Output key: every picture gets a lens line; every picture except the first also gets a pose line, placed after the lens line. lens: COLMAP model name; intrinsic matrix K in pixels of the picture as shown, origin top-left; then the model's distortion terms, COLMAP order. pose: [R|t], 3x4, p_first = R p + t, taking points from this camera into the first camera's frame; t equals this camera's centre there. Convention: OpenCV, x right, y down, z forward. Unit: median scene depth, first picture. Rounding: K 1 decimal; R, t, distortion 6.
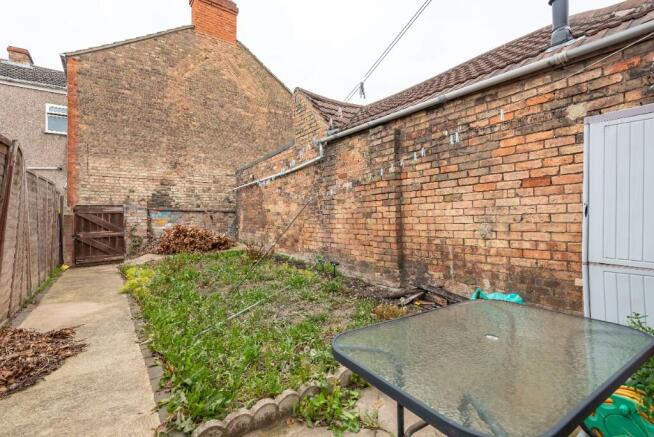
lens RADIAL K [[293.0, 0, 327.0], [0, 293.0, 218.5], [0, 0, 1]] dist [0.034123, -0.020222]
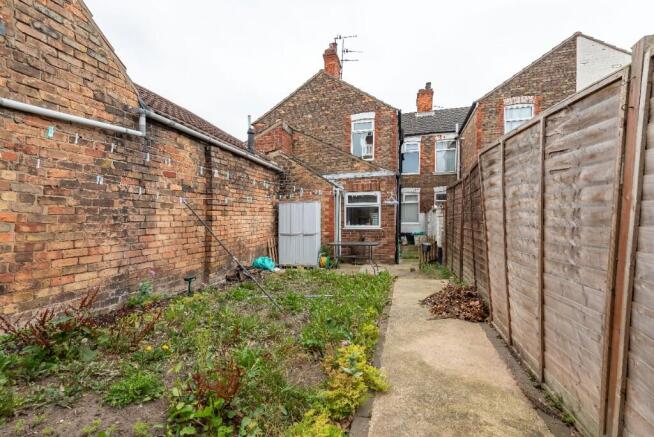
lens RADIAL K [[293.0, 0, 327.0], [0, 293.0, 218.5], [0, 0, 1]] dist [0.034123, -0.020222]
pose [[-0.620804, 0.005380, 0.783948, -0.873865], [-0.000460, 0.999974, -0.007227, -0.018533], [-0.783966, -0.004847, -0.620785, 1.191207]]
